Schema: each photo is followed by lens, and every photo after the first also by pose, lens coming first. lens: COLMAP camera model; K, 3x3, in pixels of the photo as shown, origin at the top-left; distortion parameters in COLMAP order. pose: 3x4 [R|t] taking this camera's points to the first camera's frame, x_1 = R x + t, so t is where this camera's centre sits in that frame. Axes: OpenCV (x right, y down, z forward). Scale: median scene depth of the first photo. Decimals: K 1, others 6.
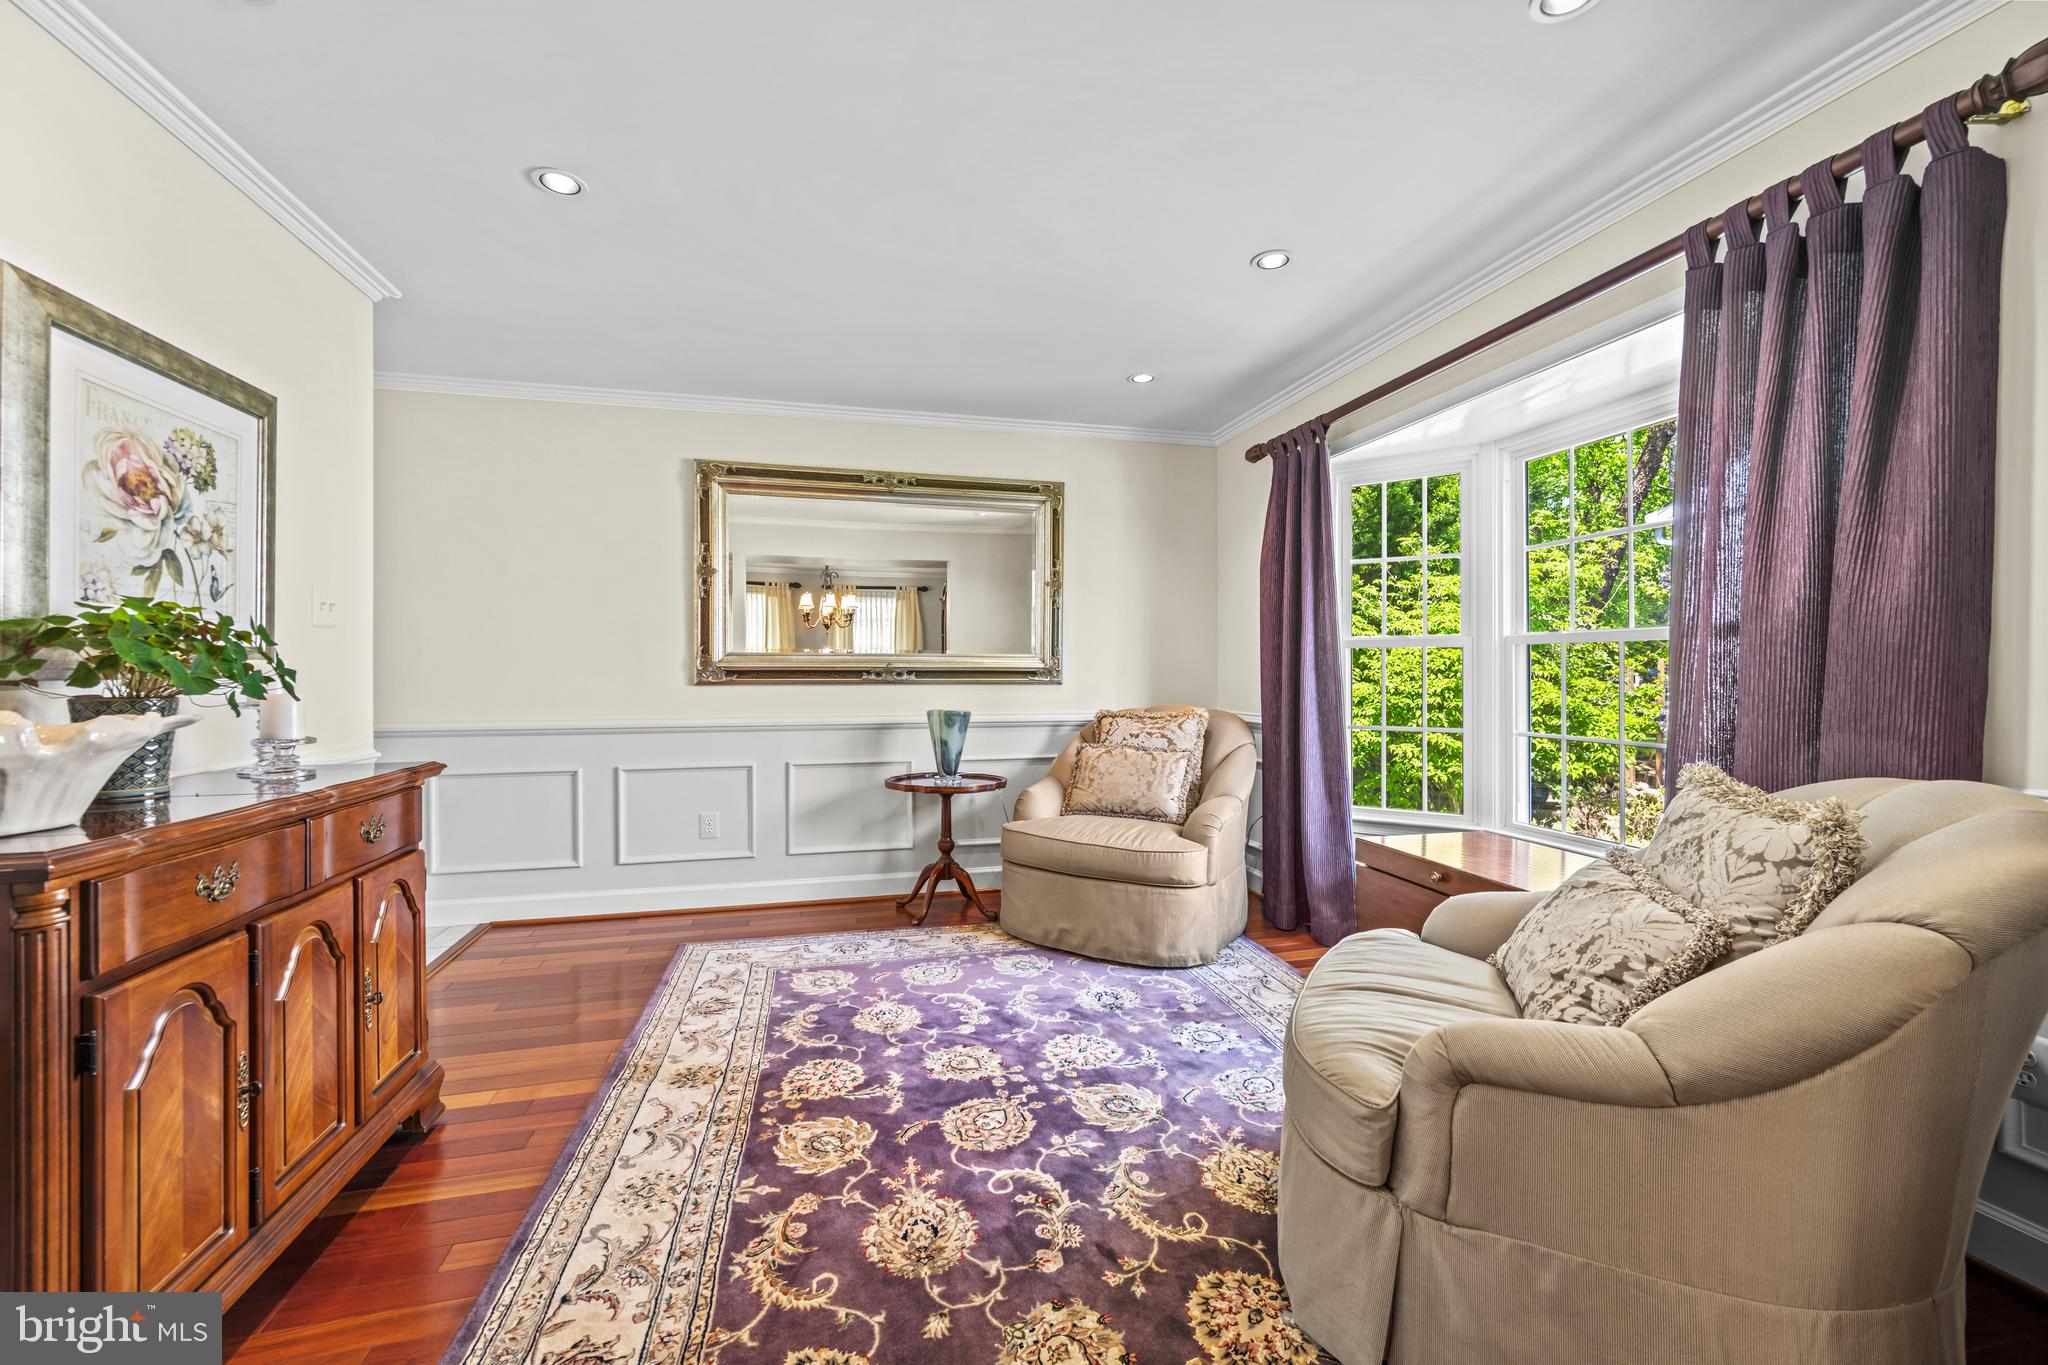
lens RADIAL K [[826.2, 0, 1024.4], [0, 826.2, 678.5], [0, 0, 1]] dist [-0.000405, 0.000235]
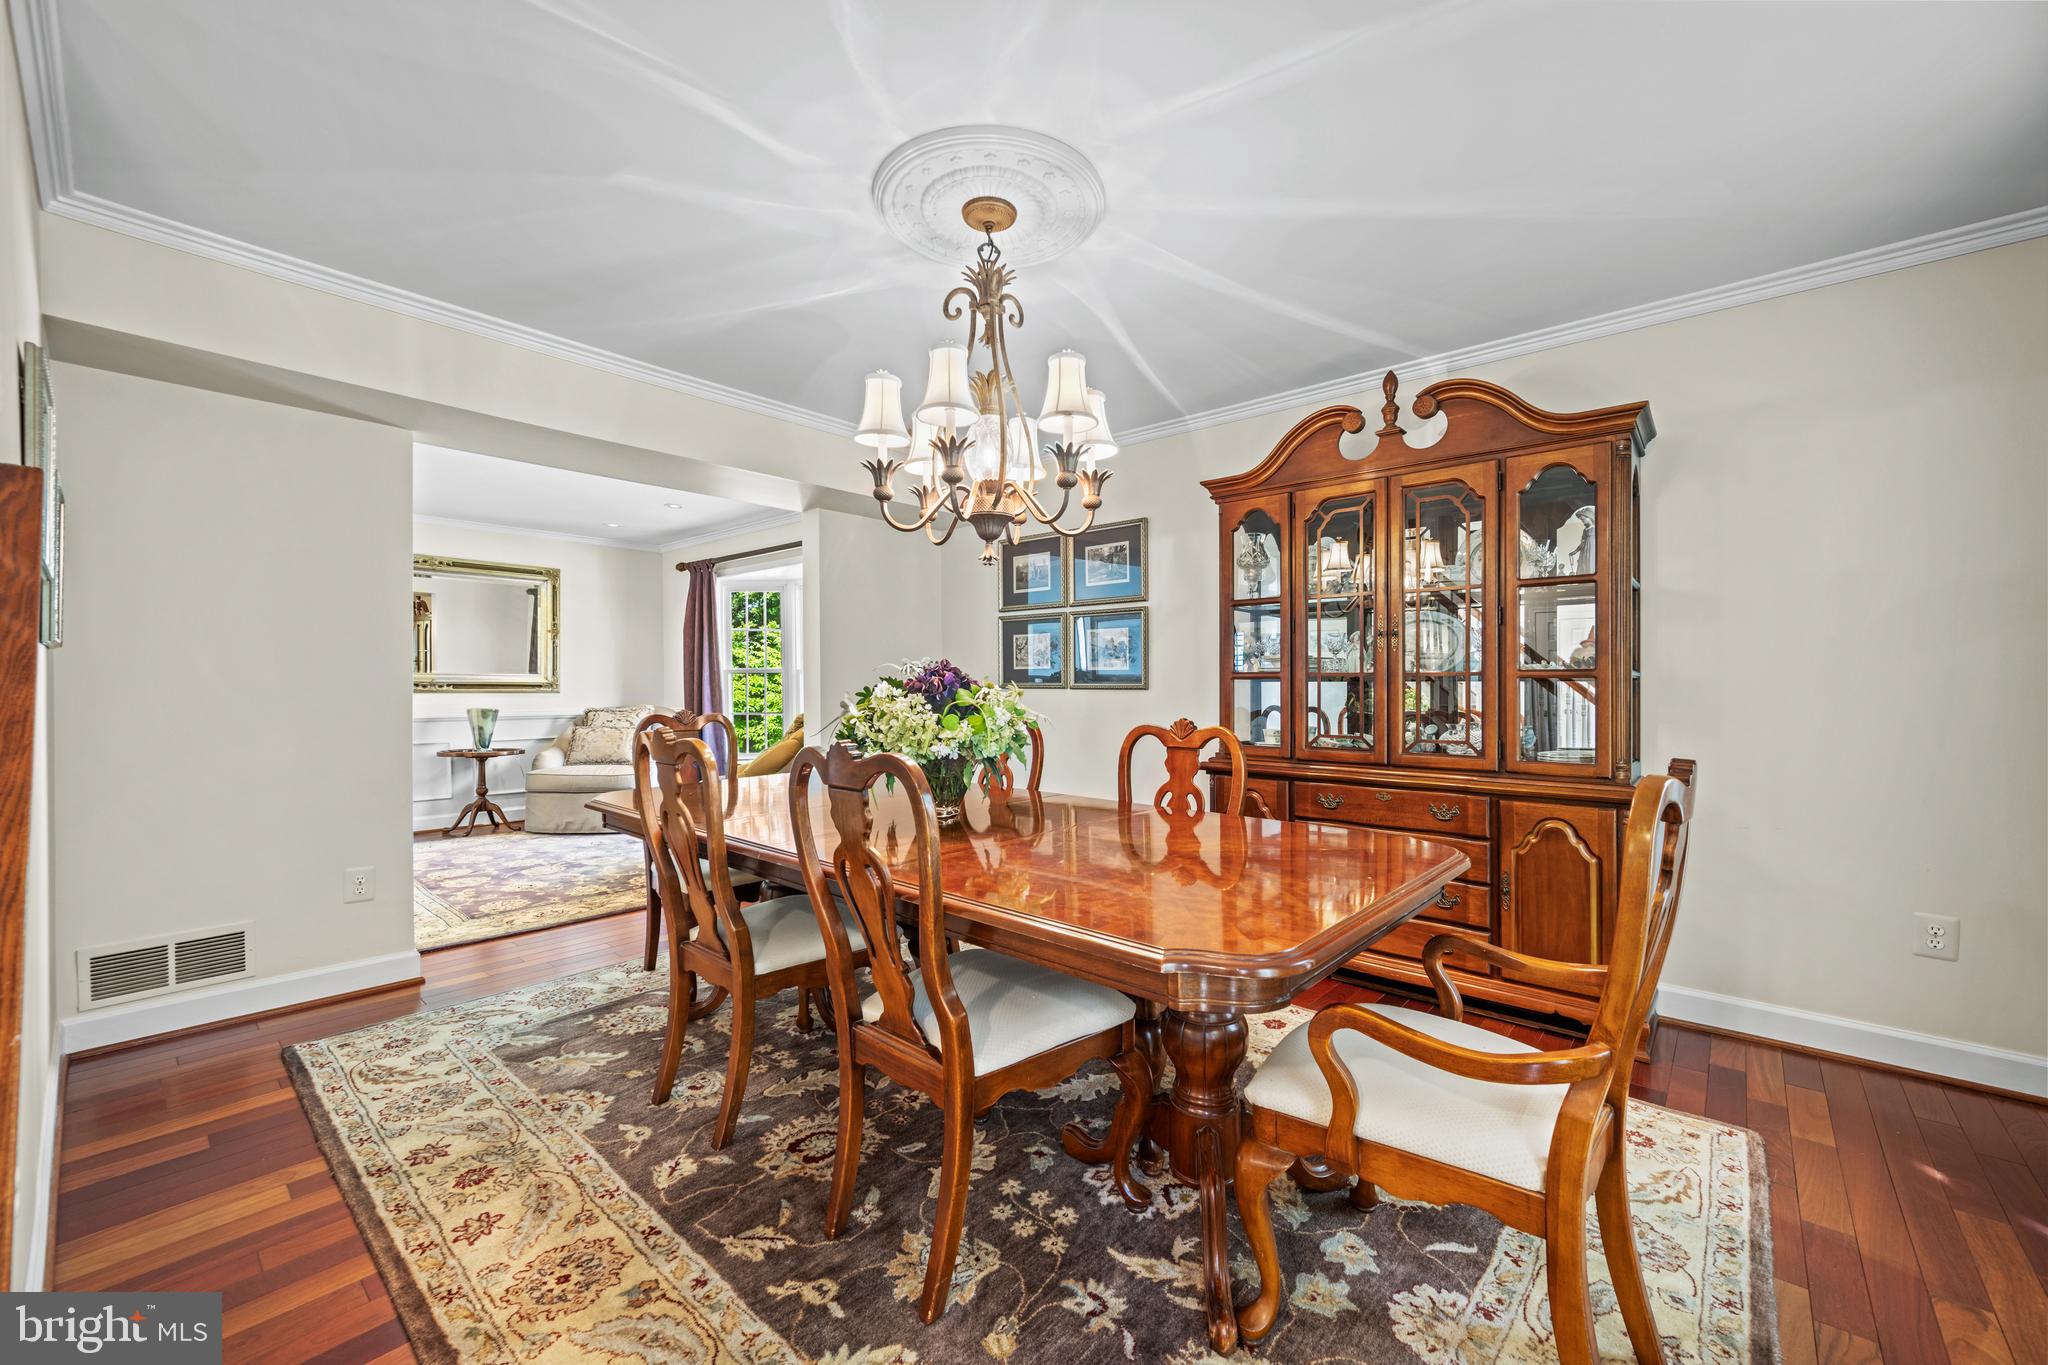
lens RADIAL K [[826.2, 0, 1023.2], [0, 826.2, 690.8], [0, 0, 1]] dist [-0.000405, 0.000235]
pose [[0.825430, -0.003545, 0.564493, -0.173099], [0.005761, 0.999981, -0.002144, 0.016891], [-0.564475, 0.005022, 0.825435, -1.244052]]
